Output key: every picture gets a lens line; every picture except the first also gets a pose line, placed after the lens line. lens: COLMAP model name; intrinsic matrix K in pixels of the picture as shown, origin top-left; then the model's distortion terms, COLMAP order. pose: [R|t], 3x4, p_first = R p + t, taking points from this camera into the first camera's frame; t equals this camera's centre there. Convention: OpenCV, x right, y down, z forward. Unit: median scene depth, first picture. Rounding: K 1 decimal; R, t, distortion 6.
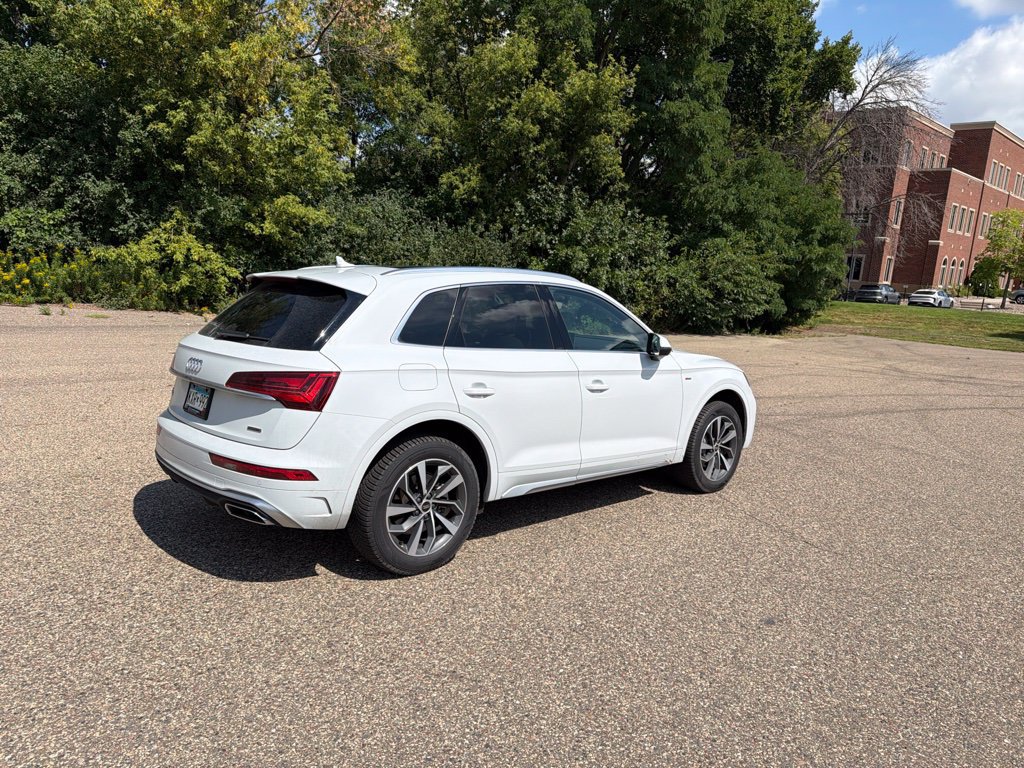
lens RADIAL K [[722.8, 0, 515.5], [0, 722.8, 386.0], [0, 0, 1]] dist [0.025603, -0.034763]
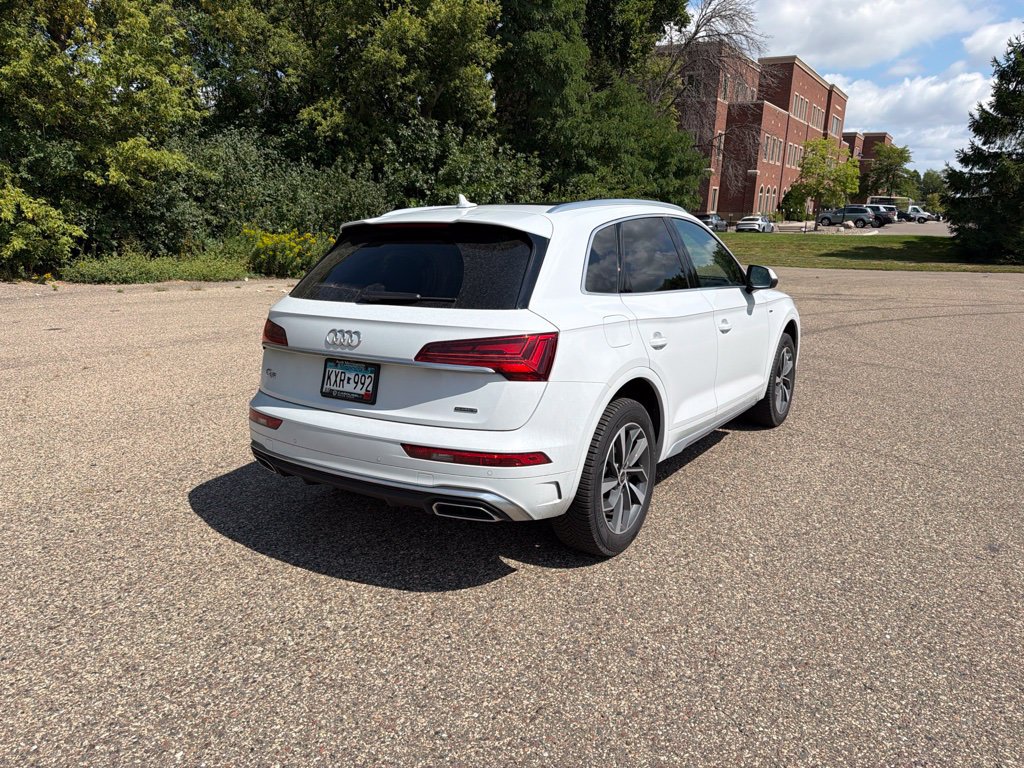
lens RADIAL K [[726.4, 0, 515.7], [0, 726.4, 384.4], [0, 0, 1]] dist [0.003552, -0.006150]
pose [[0.971083, -0.095650, 0.218745, -0.091034], [0.079216, 0.993419, 0.082724, -0.006045], [-0.225218, -0.063004, 0.972269, 0.037555]]
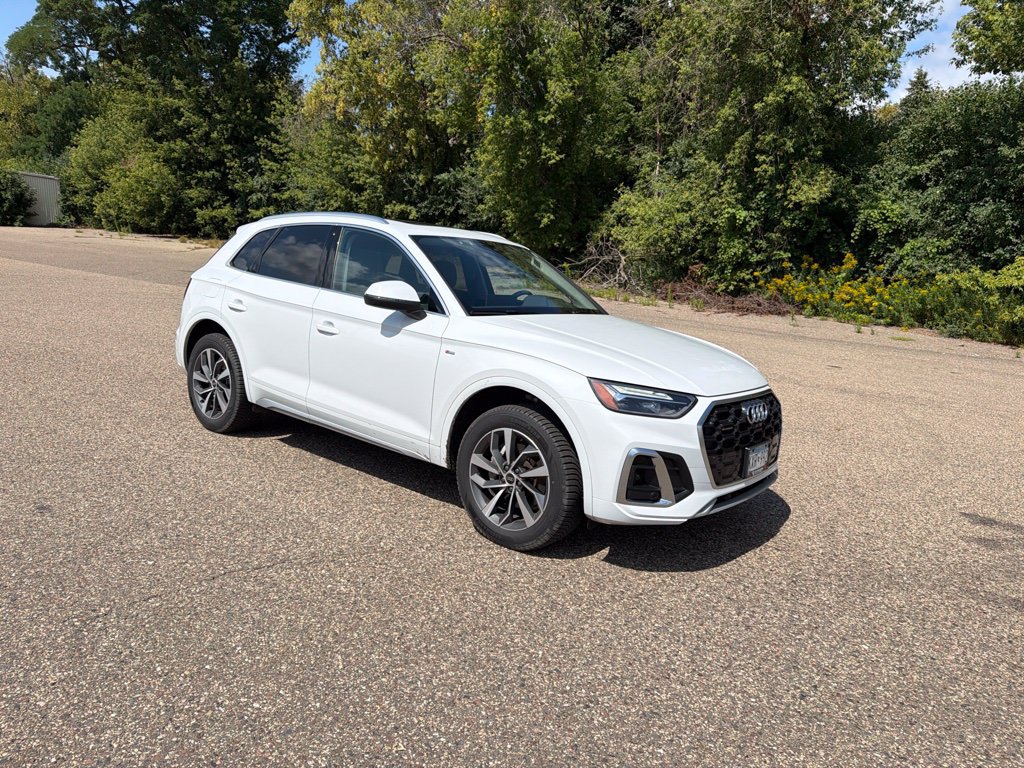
lens RADIAL K [[714.2, 0, 508.8], [0, 714.2, 378.8], [0, 0, 1]] dist [0.068587, -0.110722]
pose [[0.150514, 0.121353, -0.981132, 0.277370], [-0.204362, 0.974821, 0.089221, -0.017249], [0.967255, 0.187077, 0.171524, 0.275367]]
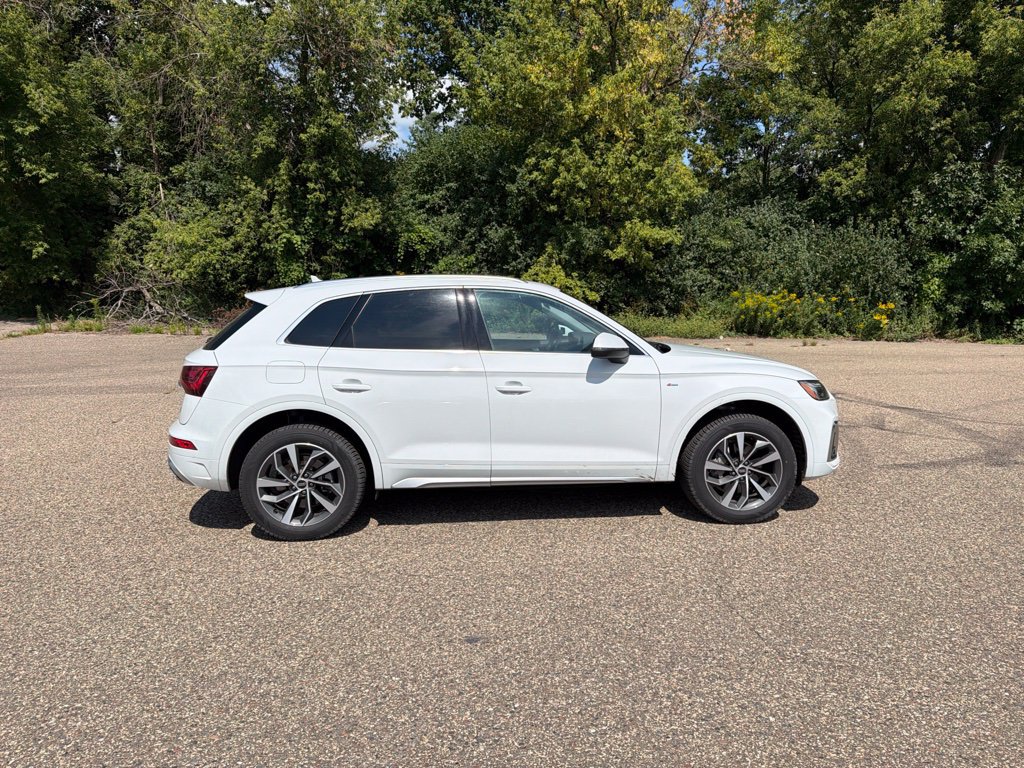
lens RADIAL K [[717.7, 0, 509.0], [0, 717.7, 386.1], [0, 0, 1]] dist [0.037998, -0.046340]
pose [[0.795214, 0.015648, -0.606126, 0.177172], [-0.032075, 0.999353, -0.016281, 0.003618], [0.605479, 0.032388, 0.795202, 0.057792]]
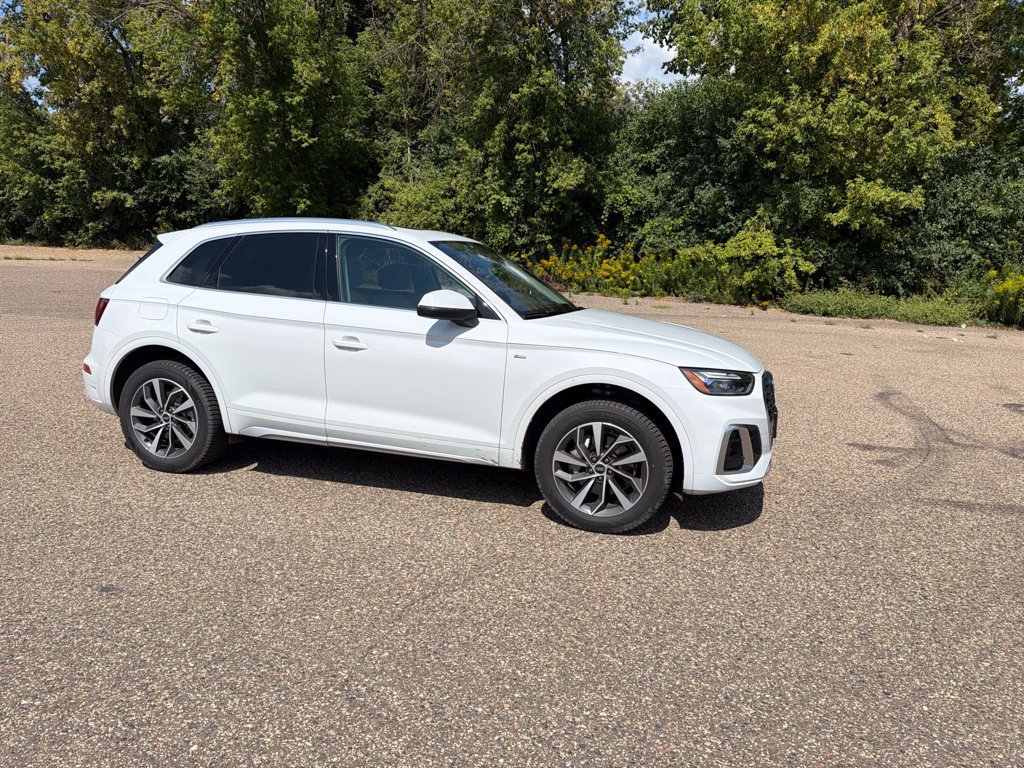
lens RADIAL K [[713.8, 0, 508.9], [0, 713.8, 388.2], [0, 0, 1]] dist [0.071970, -0.105941]
pose [[0.509332, 0.117348, -0.852532, 0.250761], [-0.124901, 0.990250, 0.061684, -0.006123], [0.851458, 0.075064, 0.519023, 0.180565]]
